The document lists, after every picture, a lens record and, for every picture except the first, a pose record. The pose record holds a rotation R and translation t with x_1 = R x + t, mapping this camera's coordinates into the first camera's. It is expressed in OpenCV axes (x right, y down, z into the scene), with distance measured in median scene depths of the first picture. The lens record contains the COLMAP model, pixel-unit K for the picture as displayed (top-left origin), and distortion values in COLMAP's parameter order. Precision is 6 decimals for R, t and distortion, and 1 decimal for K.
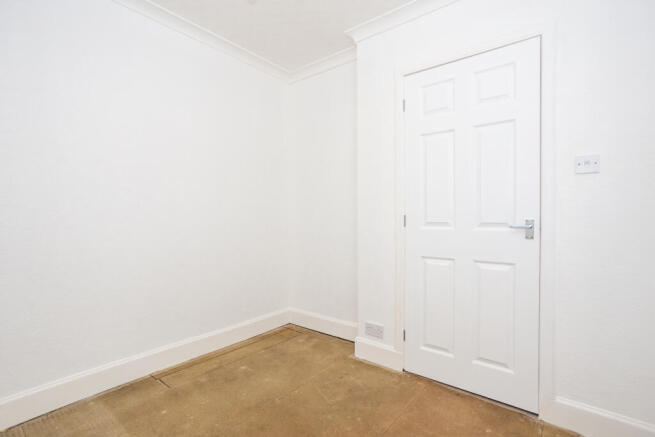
lens RADIAL K [[320.8, 0, 327.4], [0, 320.8, 219.3], [0, 0, 1]] dist [-0.039087, 0.019408]
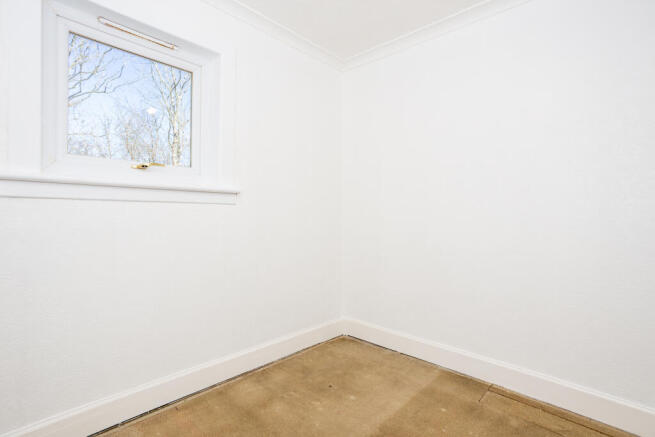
lens RADIAL K [[320.8, 0, 333.8], [0, 320.8, 204.1], [0, 0, 1]] dist [-0.039087, 0.019408]
pose [[-0.063712, -0.025758, -0.997636, 0.480506], [-0.038581, 0.998983, -0.023329, -0.018975], [0.997222, 0.037004, -0.064641, 0.598322]]
